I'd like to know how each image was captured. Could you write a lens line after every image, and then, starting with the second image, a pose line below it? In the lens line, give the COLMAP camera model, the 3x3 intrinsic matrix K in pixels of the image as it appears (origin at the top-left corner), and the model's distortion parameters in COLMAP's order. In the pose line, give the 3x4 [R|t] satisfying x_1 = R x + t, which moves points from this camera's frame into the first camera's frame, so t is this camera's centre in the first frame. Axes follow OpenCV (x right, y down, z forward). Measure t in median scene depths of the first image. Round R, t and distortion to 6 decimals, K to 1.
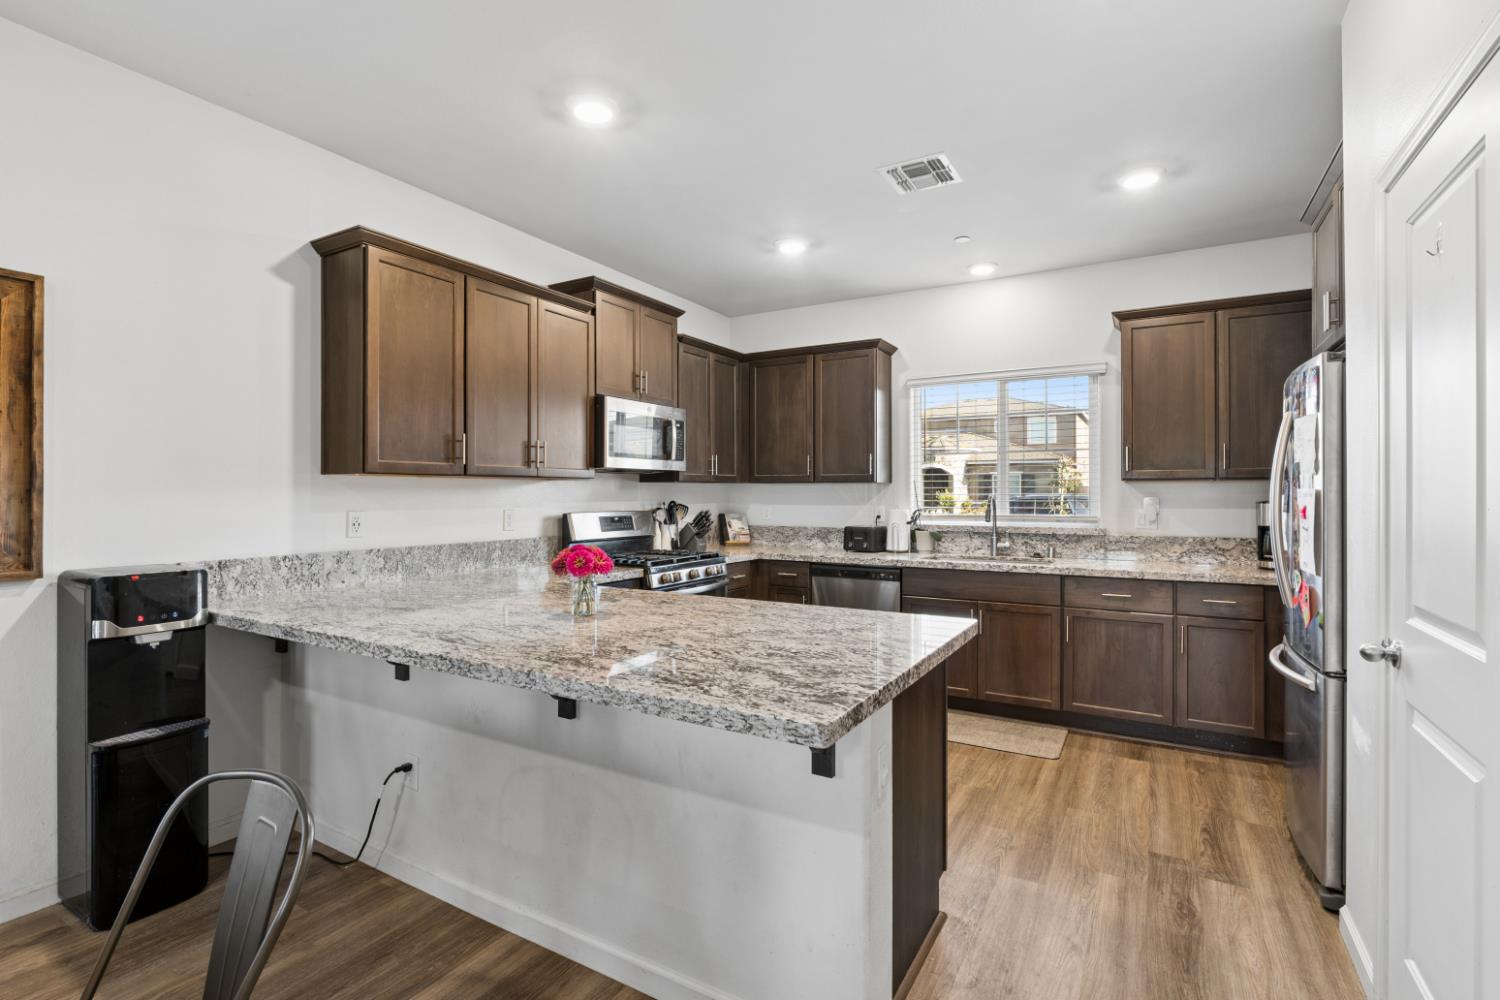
lens RADIAL K [[691.4, 0, 742.6], [0, 691.4, 495.3], [0, 0, 1]] dist [-0.014187, -0.000310]
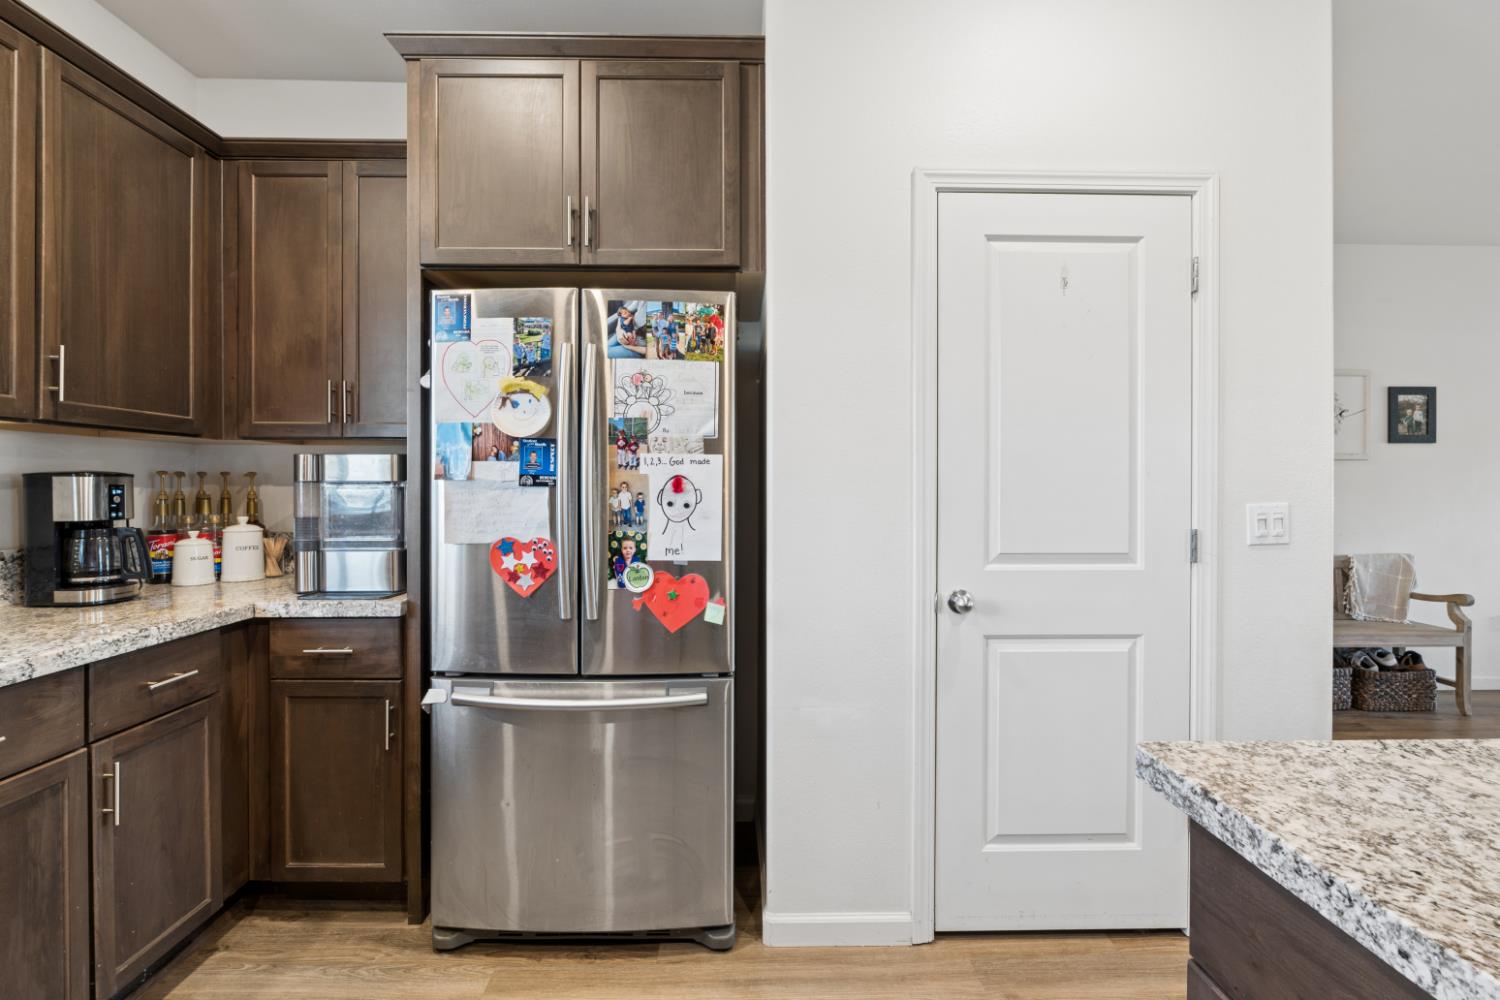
lens RADIAL K [[691.4, 0, 748.6], [0, 691.4, 491.9], [0, 0, 1]] dist [-0.014187, -0.000310]
pose [[-0.528584, -0.006127, 0.848859, 0.081924], [-0.000596, 0.999976, 0.006847, 0.021225], [-0.848881, 0.003113, -0.528575, 0.967351]]
